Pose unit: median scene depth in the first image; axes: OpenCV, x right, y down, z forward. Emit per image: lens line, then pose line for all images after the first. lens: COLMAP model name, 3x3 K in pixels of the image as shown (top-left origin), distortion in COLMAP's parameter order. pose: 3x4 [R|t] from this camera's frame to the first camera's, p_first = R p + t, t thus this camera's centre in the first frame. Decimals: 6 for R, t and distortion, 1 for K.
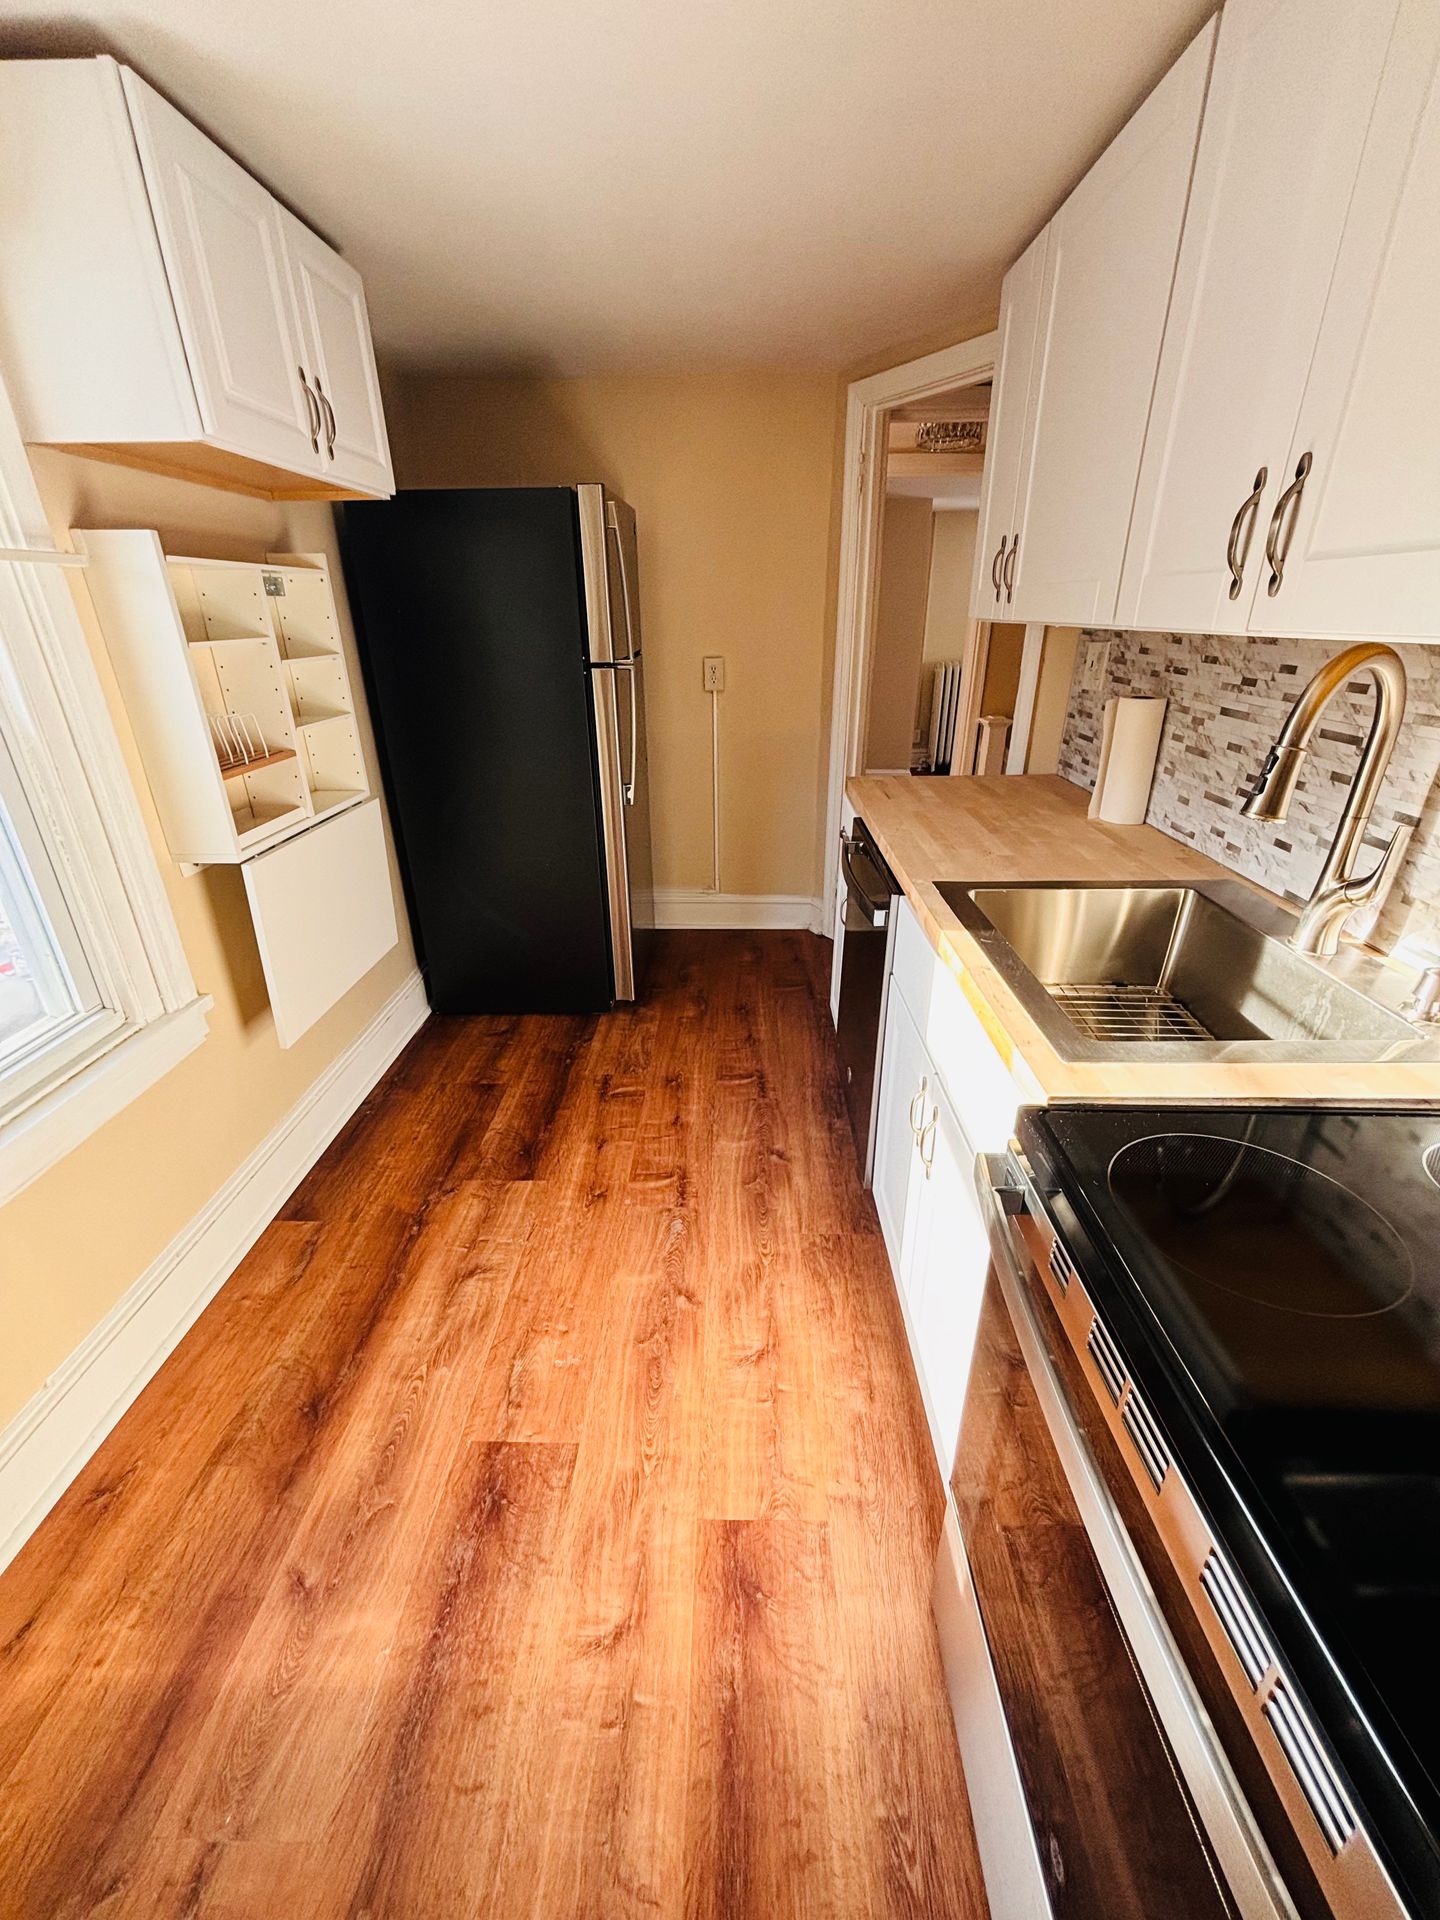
lens RADIAL K [[773.5, 0, 718.9], [0, 773.5, 958.6], [0, 0, 1]] dist [0.001080, -0.000177]
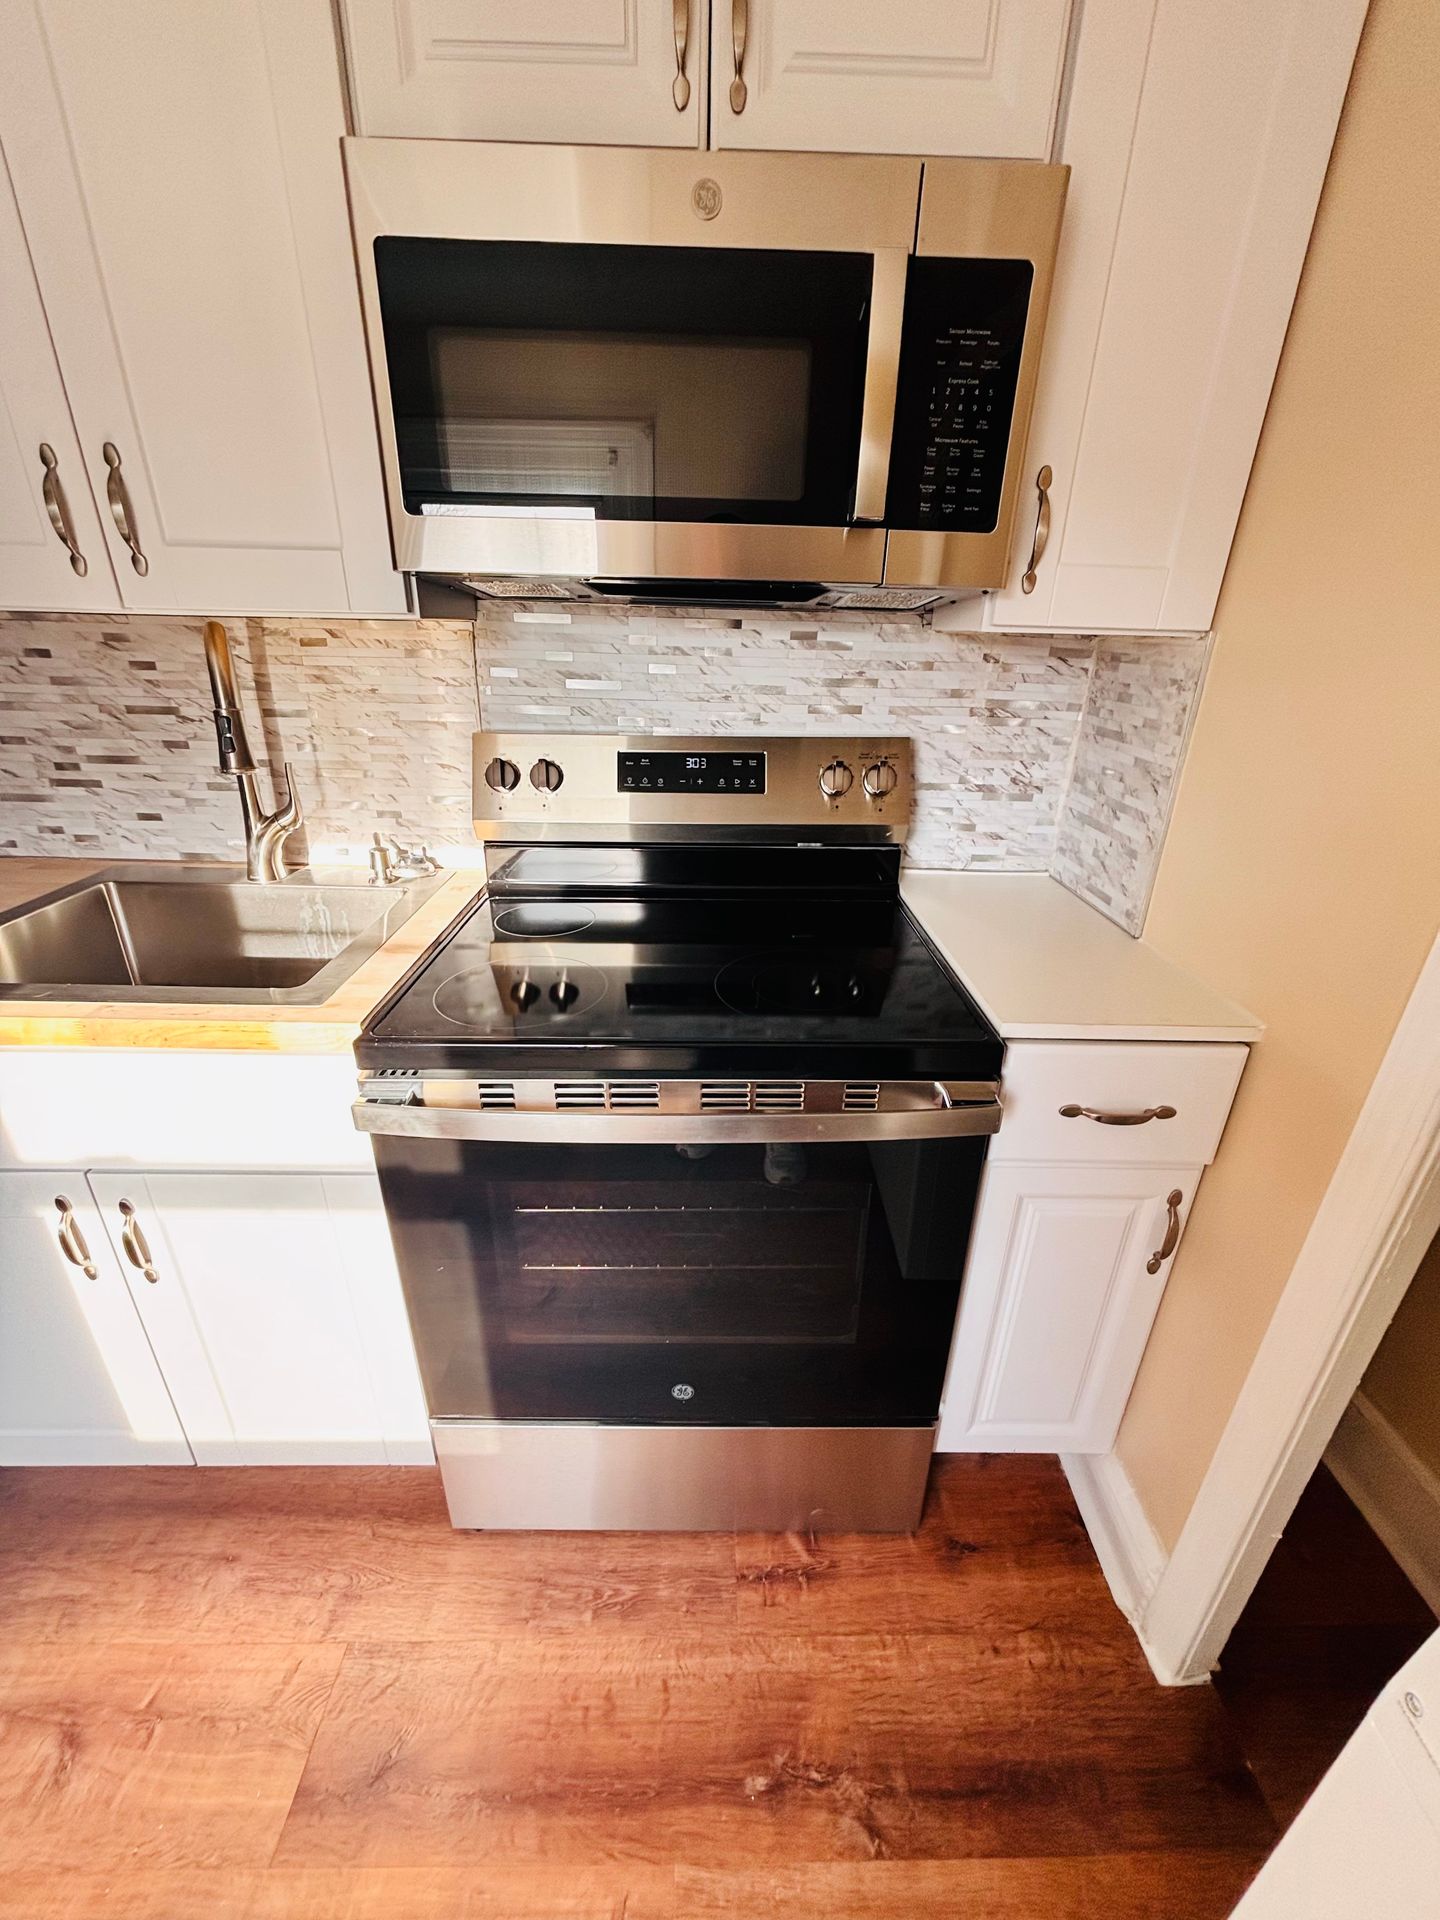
lens RADIAL K [[773.5, 0, 716.0], [0, 773.5, 965.2], [0, 0, 1]] dist [0.001080, -0.000177]
pose [[-0.036822, -0.392047, 0.919208, -0.369148], [0.392670, 0.840169, 0.374067, -0.068465], [-0.918942, 0.374719, 0.123008, 0.232334]]
